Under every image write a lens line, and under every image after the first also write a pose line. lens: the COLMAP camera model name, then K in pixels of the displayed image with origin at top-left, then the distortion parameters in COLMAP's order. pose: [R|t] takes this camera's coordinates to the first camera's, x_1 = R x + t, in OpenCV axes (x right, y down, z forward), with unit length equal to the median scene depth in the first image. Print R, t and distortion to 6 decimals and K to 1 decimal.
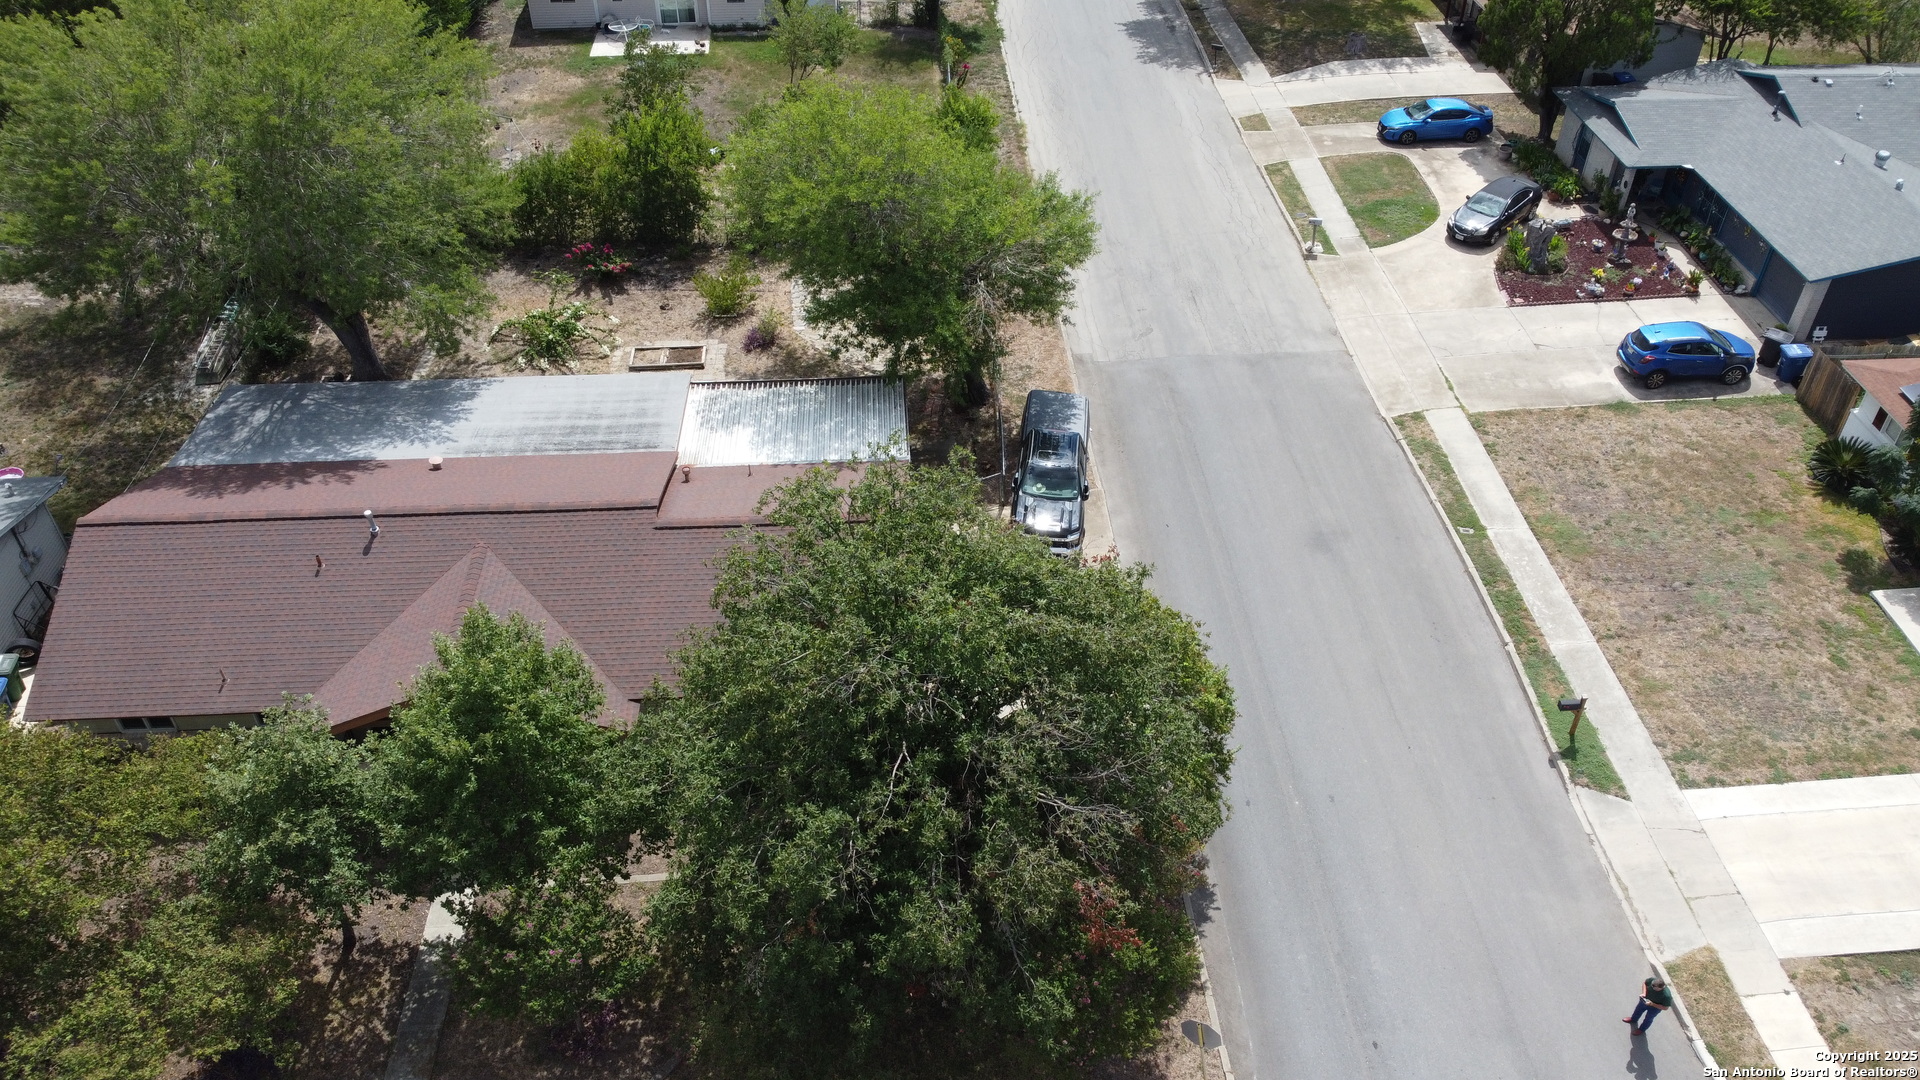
lens RADIAL K [[1467.2, 0, 963.3], [0, 1467.2, 550.3], [0, 0, 1]] dist [-0.006987, -0.001677]
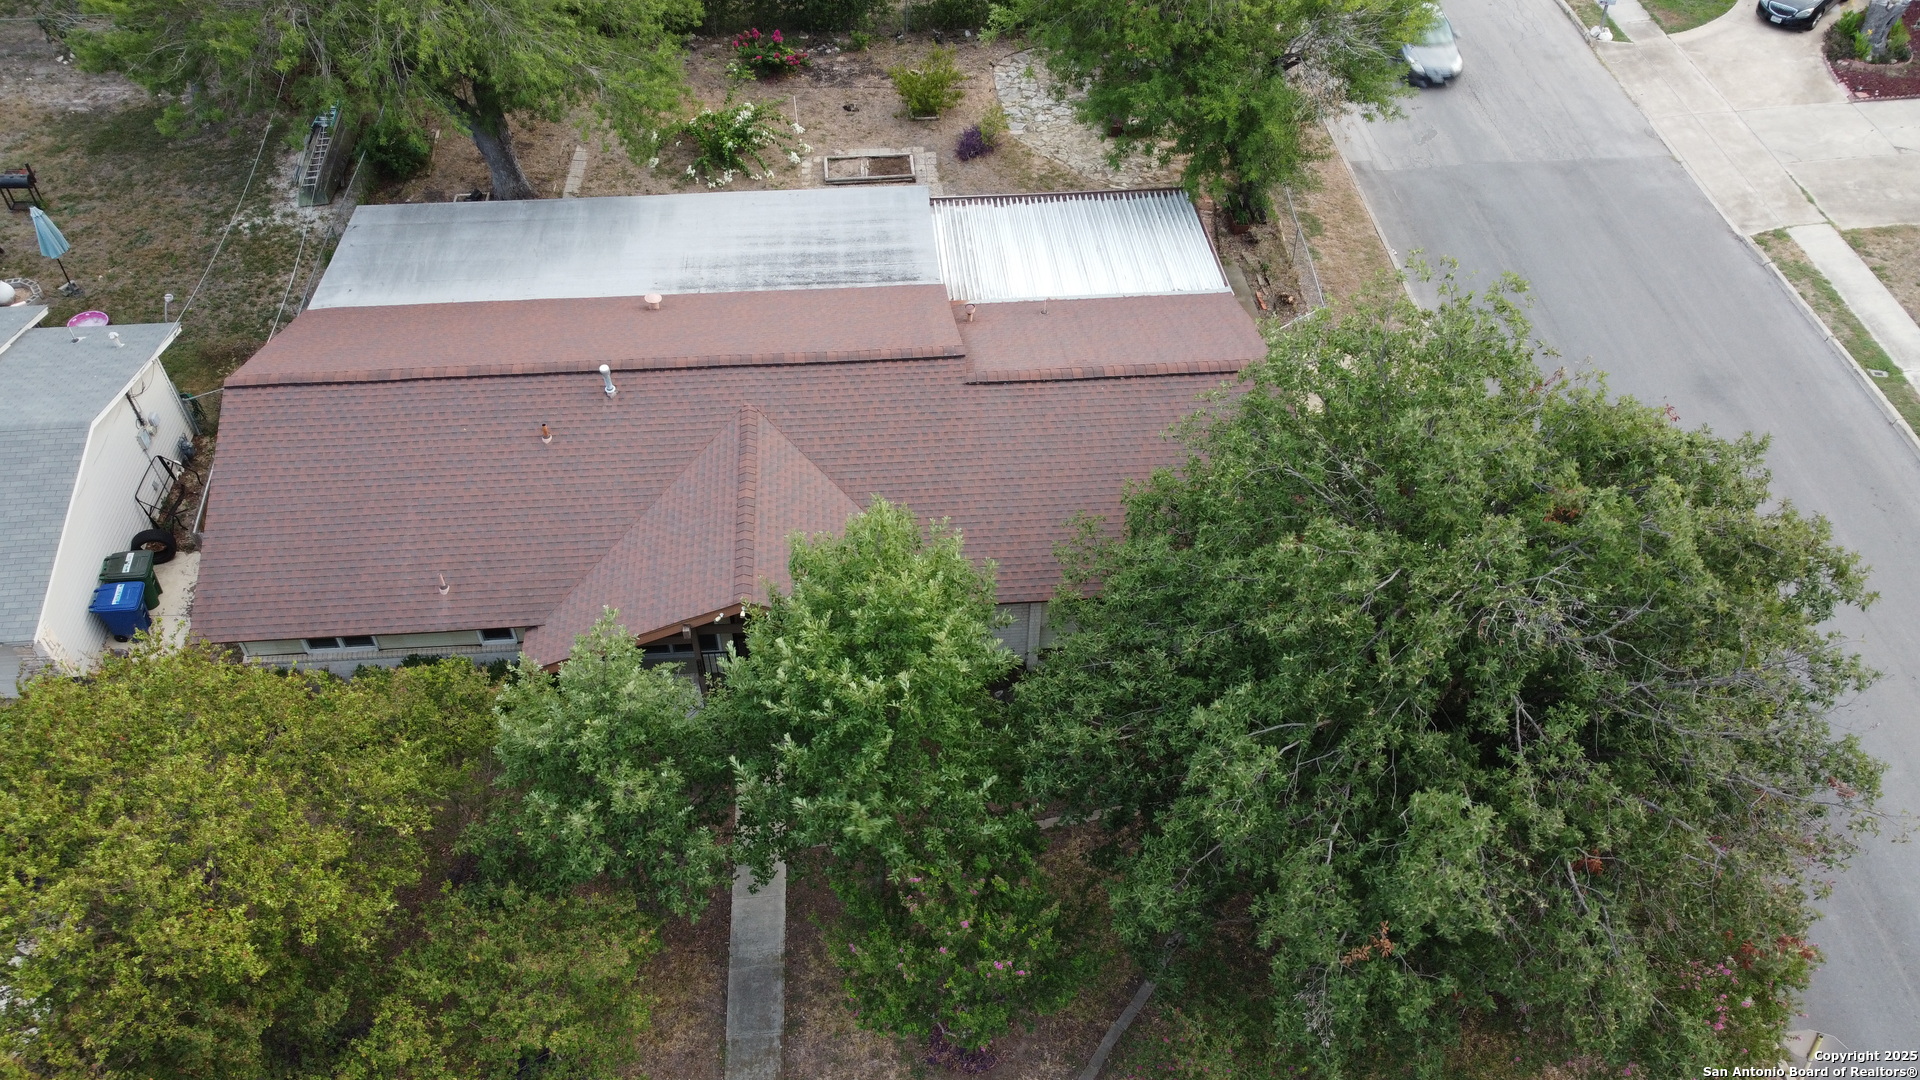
lens RADIAL K [[1467.2, 0, 953.3], [0, 1467.2, 534.9], [0, 0, 1]] dist [-0.006987, -0.001677]
pose [[0.999746, -0.011598, 0.019341, -0.180444], [0.009472, 0.994257, 0.106599, -0.014332], [-0.020466, -0.106389, 0.994114, 0.160708]]
